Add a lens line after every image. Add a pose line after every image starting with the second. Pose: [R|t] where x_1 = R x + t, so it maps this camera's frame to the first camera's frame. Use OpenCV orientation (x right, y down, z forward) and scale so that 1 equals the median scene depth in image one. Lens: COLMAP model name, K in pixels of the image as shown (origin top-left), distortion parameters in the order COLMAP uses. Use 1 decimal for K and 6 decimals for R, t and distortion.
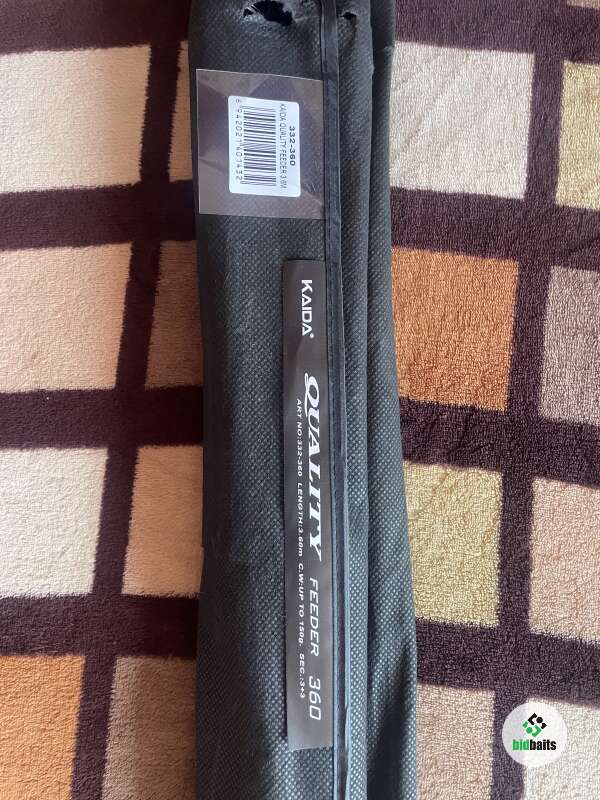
lens RADIAL K [[617.3, 0, 300.0], [0, 617.3, 400.0], [0, 0, 1]] dist [0.012907, -0.006375]
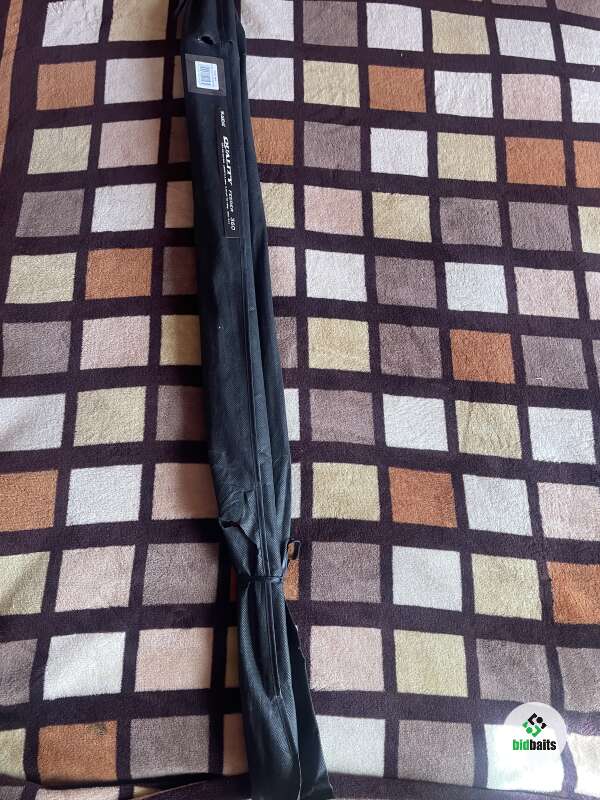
lens RADIAL K [[617.3, 0, 300.0], [0, 617.3, 400.0], [0, 0, 1]] dist [0.012907, -0.006375]
pose [[0.991178, -0.065333, 0.115315, -0.051012], [0.083846, 0.982924, -0.163798, 1.631450], [-0.102644, 0.172022, 0.979731, -1.734887]]
